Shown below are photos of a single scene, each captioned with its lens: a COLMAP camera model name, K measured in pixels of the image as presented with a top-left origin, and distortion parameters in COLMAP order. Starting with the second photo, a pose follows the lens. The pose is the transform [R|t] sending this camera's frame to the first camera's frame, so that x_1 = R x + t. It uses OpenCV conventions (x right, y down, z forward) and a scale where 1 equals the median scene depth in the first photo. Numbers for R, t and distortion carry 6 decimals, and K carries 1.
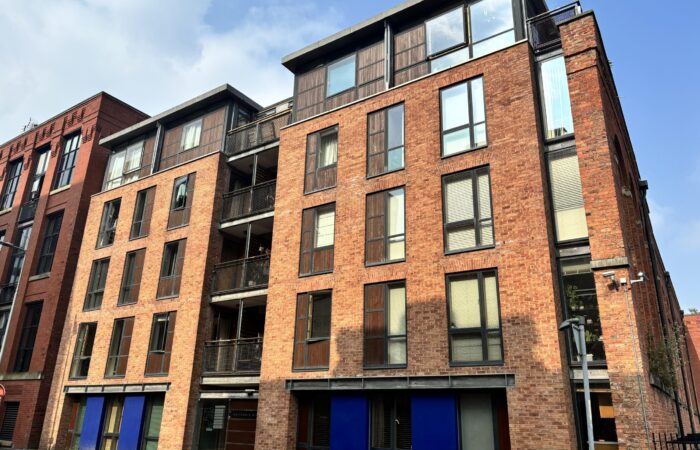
lens RADIAL K [[528.8, 0, 350.0], [0, 528.8, 225.0], [0, 0, 1]] dist [0.033146, -0.009462]
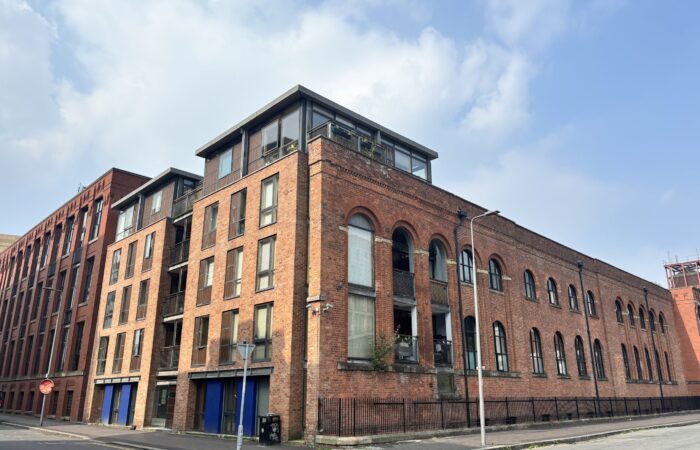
lens RADIAL K [[528.8, 0, 350.0], [0, 528.8, 225.0], [0, 0, 1]] dist [0.033146, -0.009462]
pose [[0.978168, -0.087832, -0.188340, 0.618719], [0.094724, 0.995113, 0.027891, -0.130859], [0.184970, -0.045122, 0.981708, -0.404576]]
